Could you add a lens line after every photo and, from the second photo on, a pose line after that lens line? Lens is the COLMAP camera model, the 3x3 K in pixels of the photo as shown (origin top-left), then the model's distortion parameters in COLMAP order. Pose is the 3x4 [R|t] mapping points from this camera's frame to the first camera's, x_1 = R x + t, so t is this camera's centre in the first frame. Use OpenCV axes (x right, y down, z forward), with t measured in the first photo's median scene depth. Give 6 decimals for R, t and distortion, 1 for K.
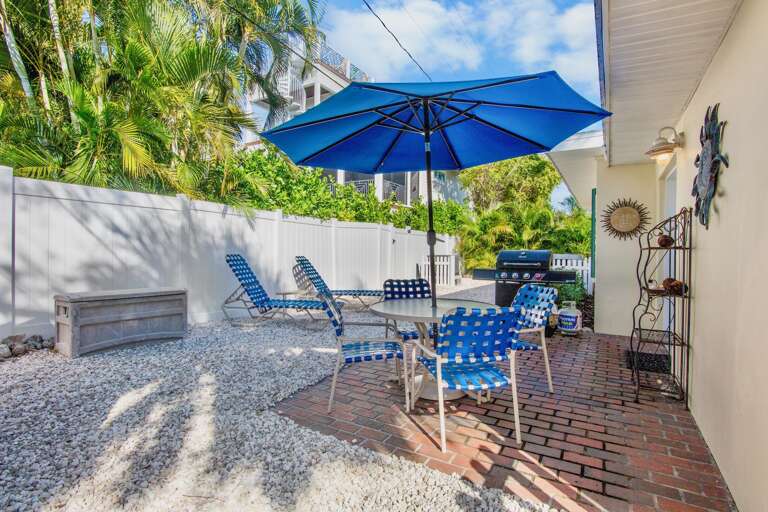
lens RADIAL K [[375.8, 0, 386.1], [0, 375.8, 254.5], [0, 0, 1]] dist [-0.005666, -0.001354]
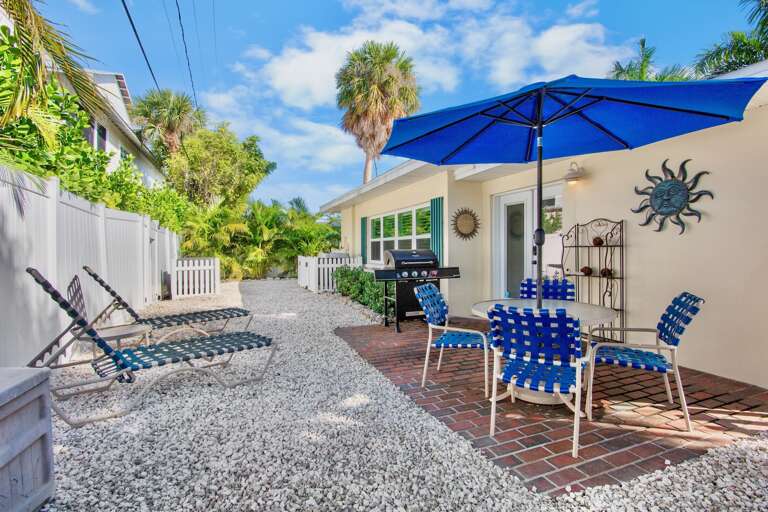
lens RADIAL K [[375.8, 0, 383.0], [0, 375.8, 252.2], [0, 0, 1]] dist [-0.005666, -0.001354]
pose [[0.608234, -0.019484, 0.793518, -0.940018], [0.023473, 0.999703, 0.006554, -0.023423], [-0.793410, 0.014640, 0.608511, 0.774735]]
